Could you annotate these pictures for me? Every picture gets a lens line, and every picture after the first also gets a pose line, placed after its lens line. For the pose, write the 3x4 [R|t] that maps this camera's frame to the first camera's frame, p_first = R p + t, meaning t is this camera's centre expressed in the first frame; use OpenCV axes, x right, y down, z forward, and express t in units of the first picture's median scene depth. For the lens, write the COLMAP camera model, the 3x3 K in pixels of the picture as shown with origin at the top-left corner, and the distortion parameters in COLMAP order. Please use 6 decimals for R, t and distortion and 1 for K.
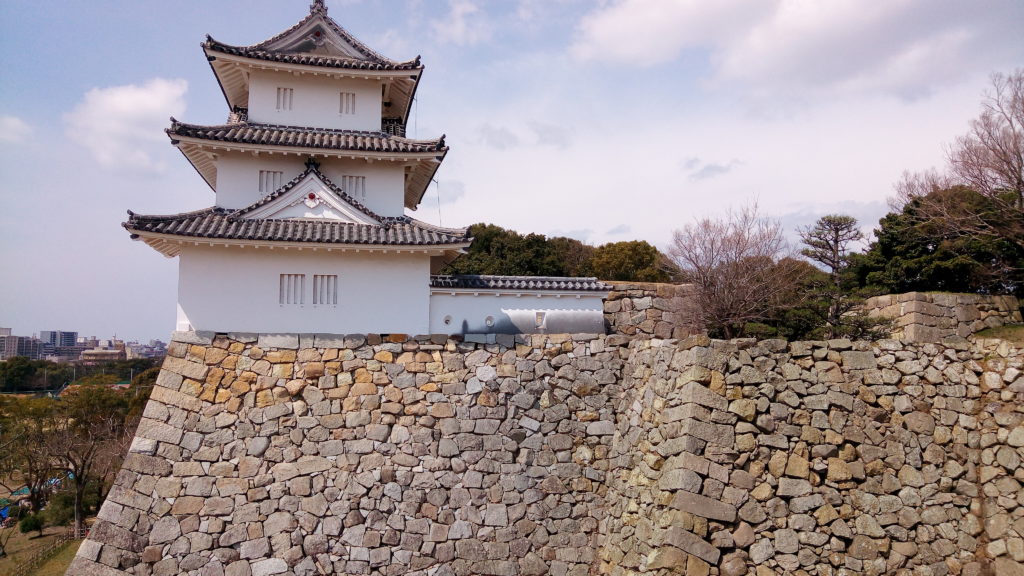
lens RADIAL K [[749.8, 0, 504.6], [0, 749.8, 295.4], [0, 0, 1]] dist [0.080984, -0.003183]
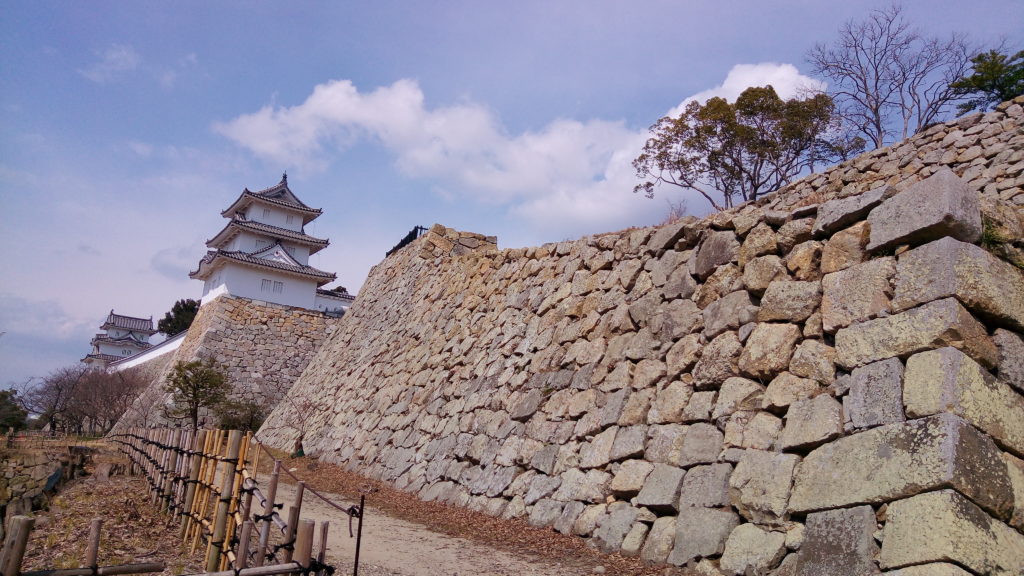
lens RADIAL K [[749.8, 0, 513.8], [0, 749.8, 293.4], [0, 0, 1]] dist [0.080984, -0.003183]
pose [[0.925846, 0.146784, 0.348228, -0.412035], [-0.100607, 0.983966, -0.147270, 0.341189], [-0.364262, 0.101315, 0.925769, -1.887135]]
